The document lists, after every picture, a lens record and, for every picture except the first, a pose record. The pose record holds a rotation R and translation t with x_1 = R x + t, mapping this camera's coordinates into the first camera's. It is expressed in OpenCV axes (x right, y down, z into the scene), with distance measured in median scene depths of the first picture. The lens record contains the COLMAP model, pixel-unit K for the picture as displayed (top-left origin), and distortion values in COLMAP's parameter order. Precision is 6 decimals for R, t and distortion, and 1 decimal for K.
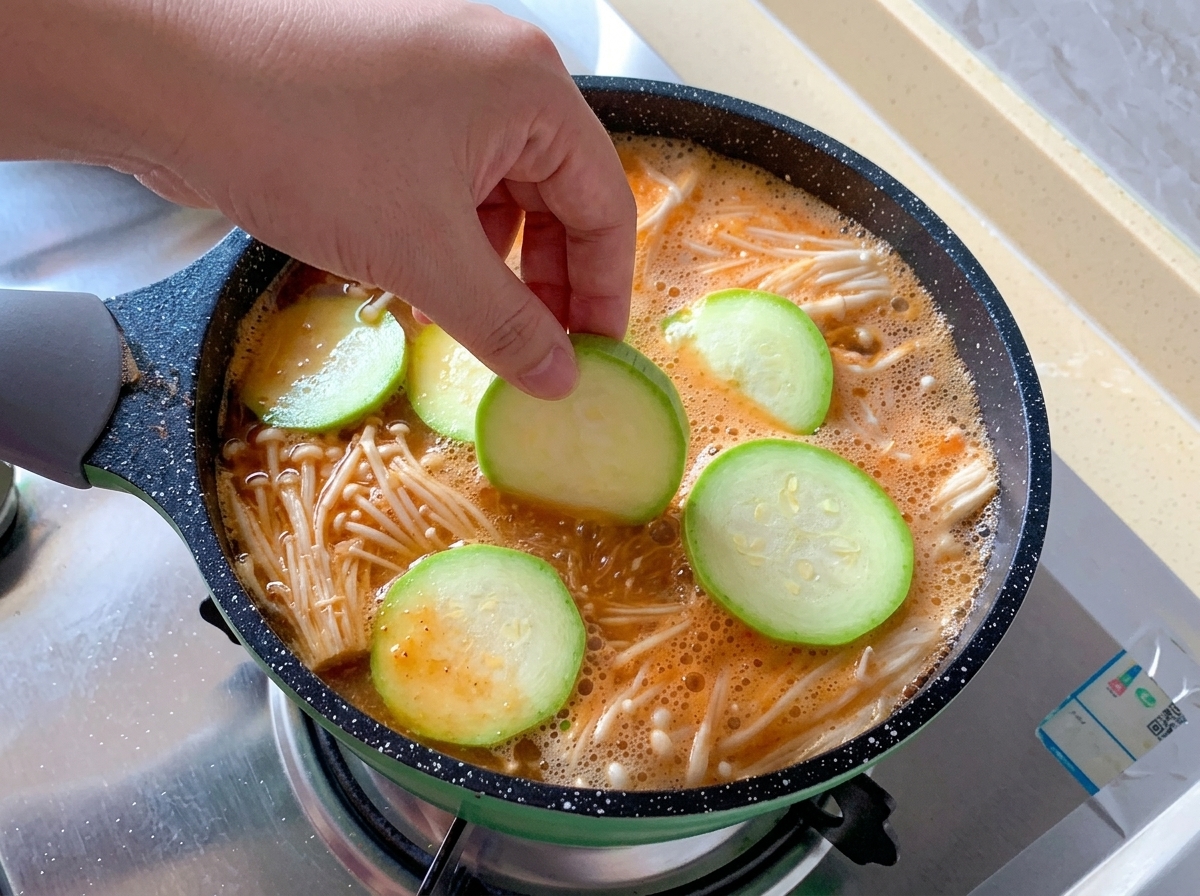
lens RADIAL K [[1234.6, 0, 600.0], [0, 1234.6, 448.0], [0, 0, 1]] dist [-0.080594, 0.002680]
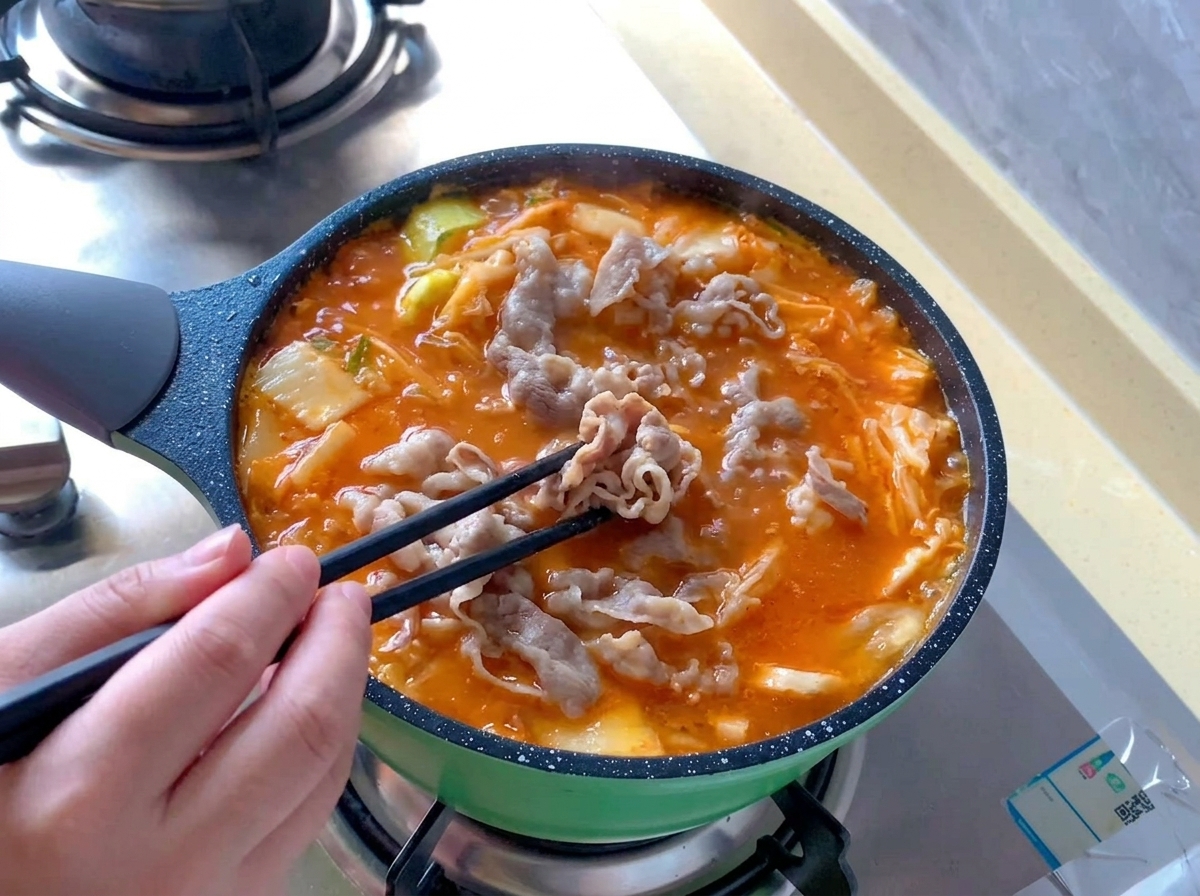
lens RADIAL K [[1234.6, 0, 600.0], [0, 1234.6, 448.0], [0, 0, 1]] dist [-0.080594, 0.002680]
pose [[0.995083, 0.086236, -0.048724, 0.045442], [-0.090671, 0.991080, -0.097665, 0.072828], [0.039867, 0.101602, 0.994026, -0.075911]]
